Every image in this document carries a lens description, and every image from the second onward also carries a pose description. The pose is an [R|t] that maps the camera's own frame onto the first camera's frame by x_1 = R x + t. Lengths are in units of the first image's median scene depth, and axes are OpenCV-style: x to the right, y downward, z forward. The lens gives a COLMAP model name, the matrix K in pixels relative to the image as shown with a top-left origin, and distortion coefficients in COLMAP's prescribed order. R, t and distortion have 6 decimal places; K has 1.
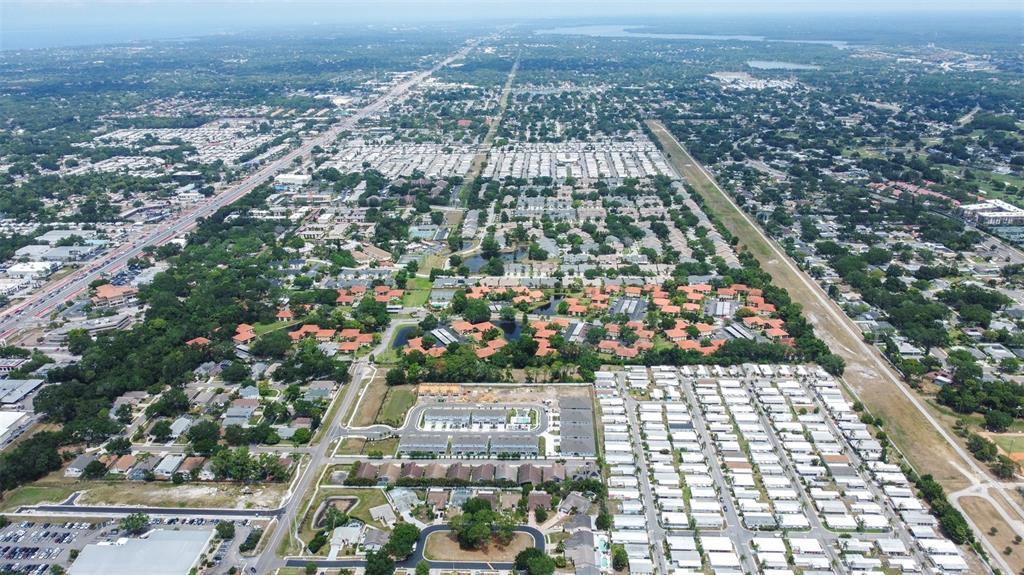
lens RADIAL K [[775.9, 0, 507.0], [0, 775.9, 286.3], [0, 0, 1]] dist [0.001407, -0.005200]
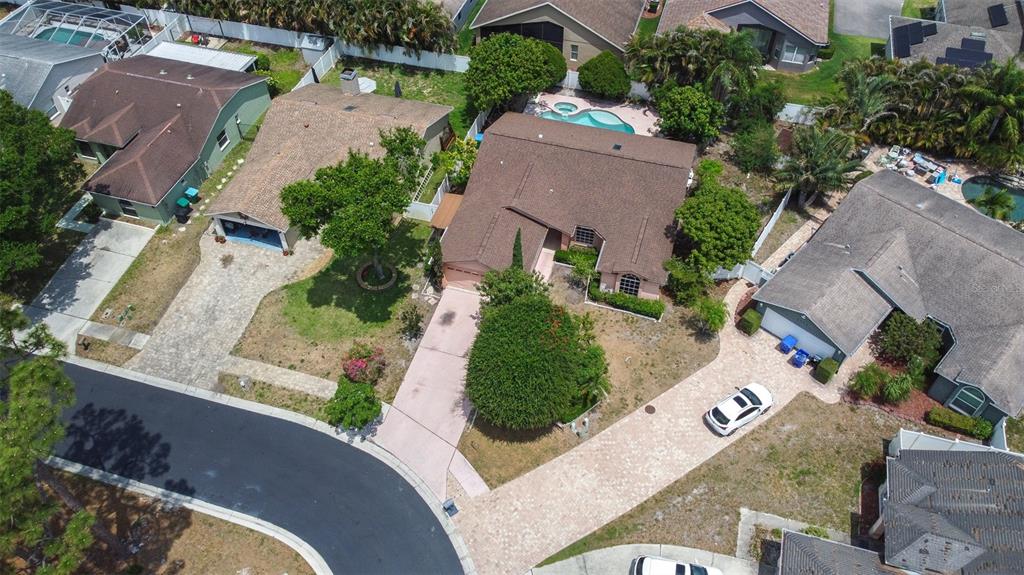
lens RADIAL K [[775.9, 0, 507.0], [0, 775.9, 286.3], [0, 0, 1]] dist [0.001407, -0.005200]
pose [[0.972966, 0.179708, -0.145057, 0.051641], [-0.090719, 0.875008, 0.475533, 0.240456], [0.212383, -0.449518, 0.867656, 0.909277]]
